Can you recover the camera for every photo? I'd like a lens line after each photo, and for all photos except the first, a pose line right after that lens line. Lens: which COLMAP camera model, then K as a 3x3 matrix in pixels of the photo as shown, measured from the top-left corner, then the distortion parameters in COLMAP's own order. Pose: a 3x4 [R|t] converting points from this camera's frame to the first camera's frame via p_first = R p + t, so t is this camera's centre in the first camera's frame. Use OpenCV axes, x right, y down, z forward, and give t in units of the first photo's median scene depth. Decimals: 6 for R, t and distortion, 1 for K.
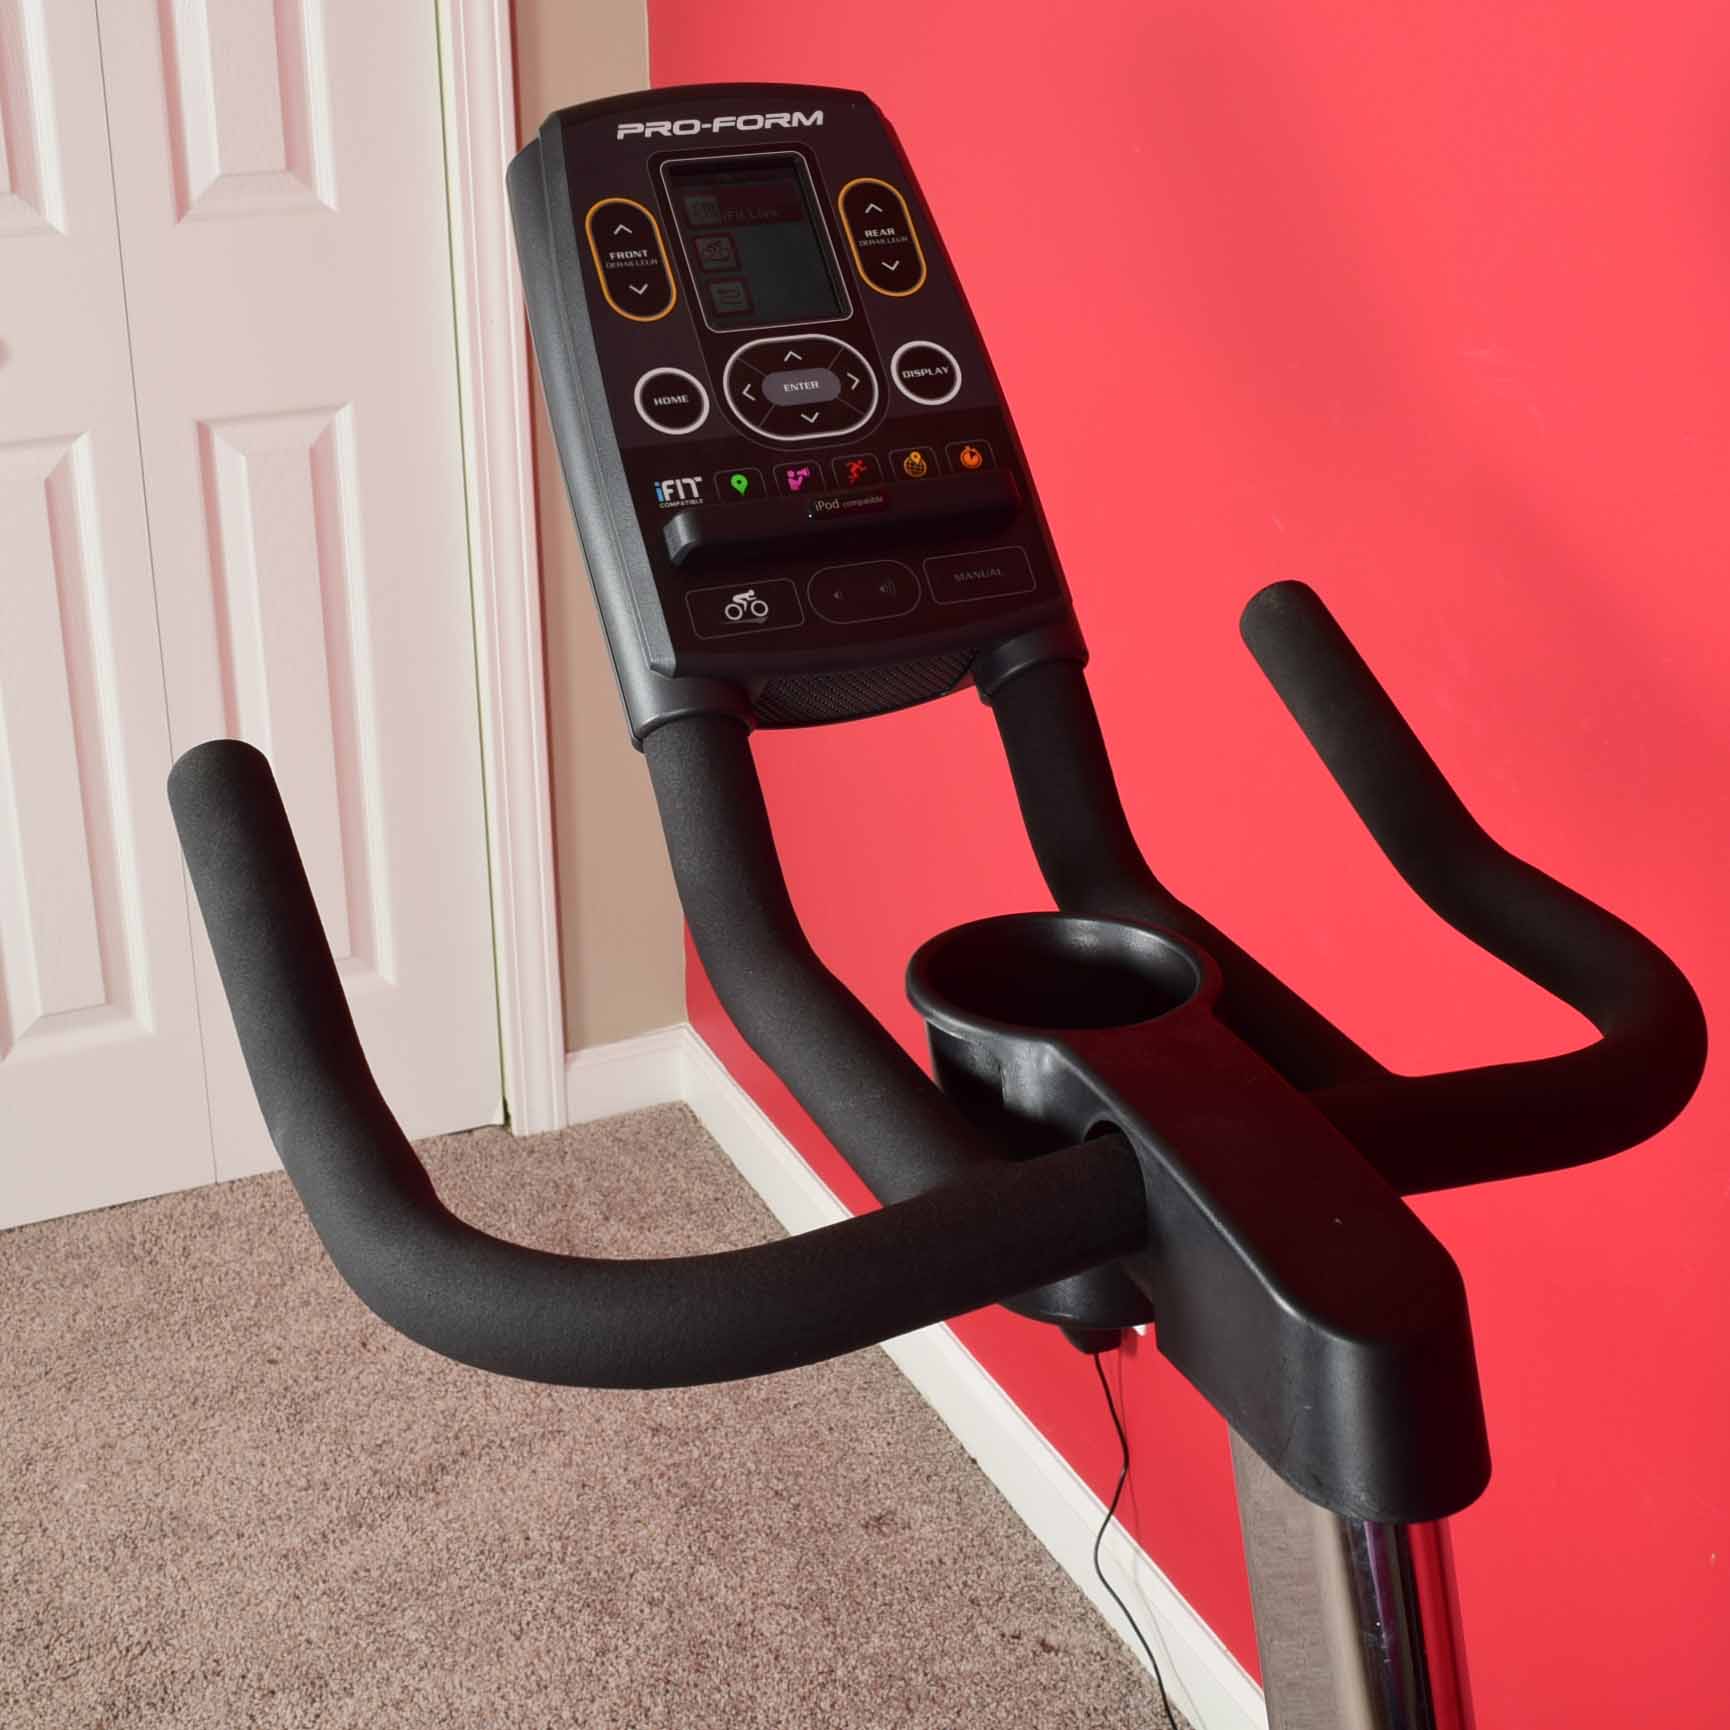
lens RADIAL K [[2713.5, 0, 866.6], [0, 2713.5, 839.6], [0, 0, 1]] dist [-0.042012, -0.012646]
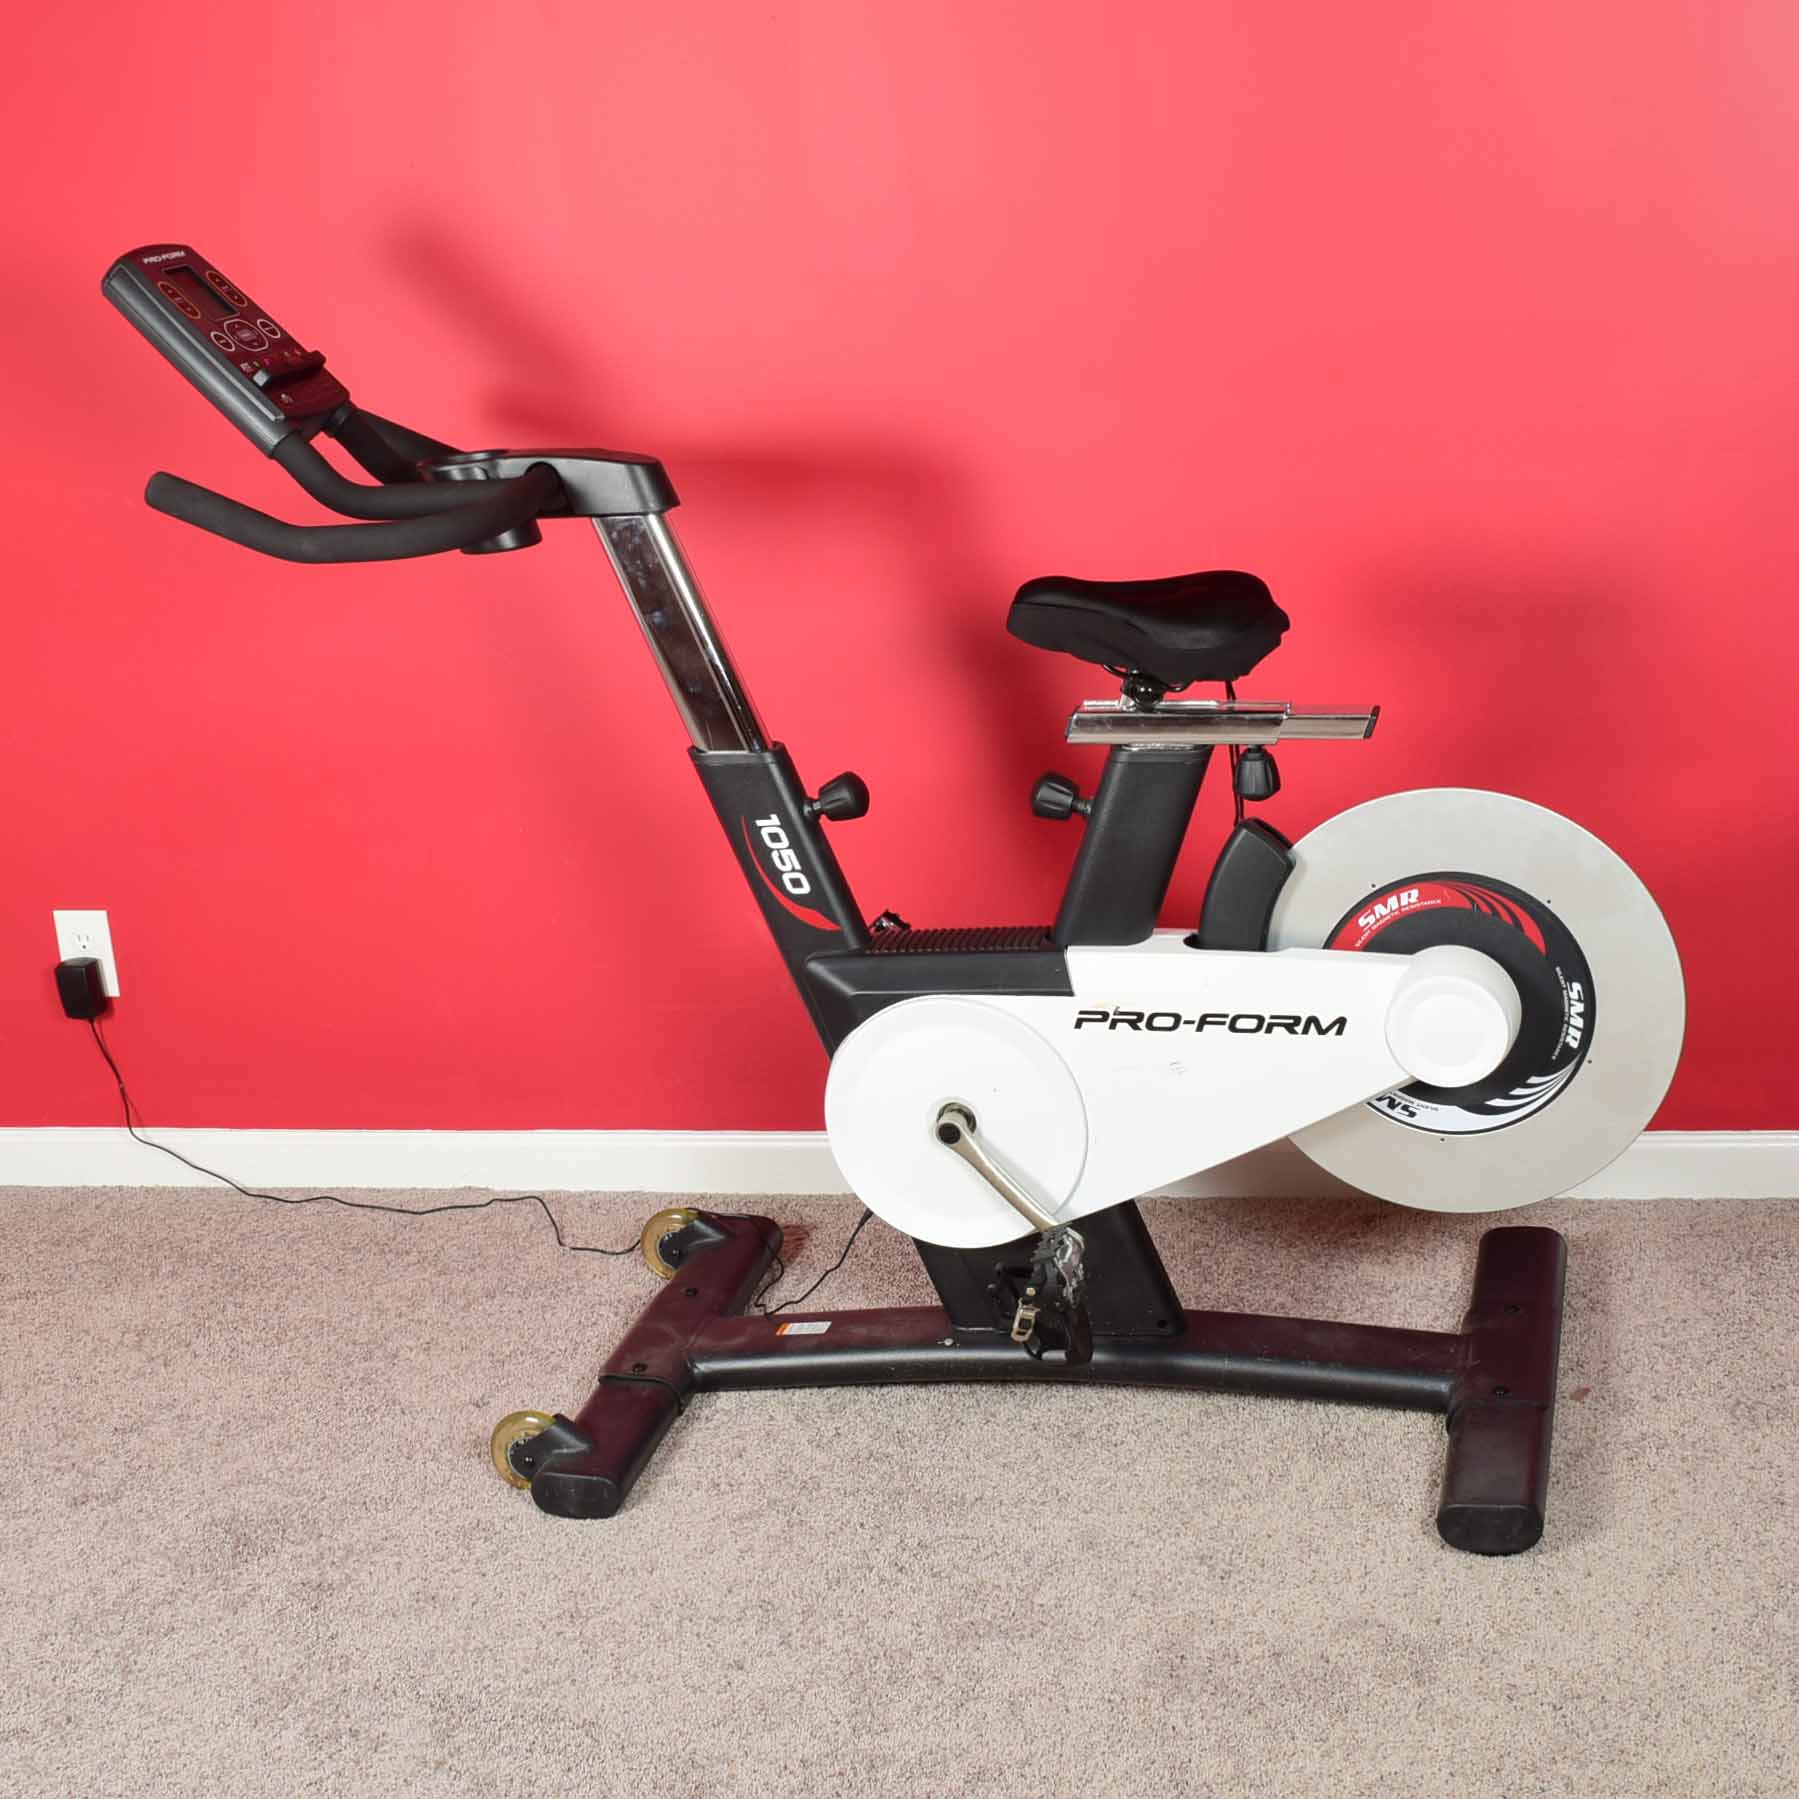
lens RADIAL K [[2821.7, 0, 901.2], [0, 2821.7, 873.1], [0, 0, 1]] dist [-0.042012, -0.012646]
pose [[0.602219, -0.272804, 0.750274, -1.919797], [0.389887, 0.920605, 0.021788, 0.536605], [-0.696649, 0.279401, 0.660768, -1.212094]]
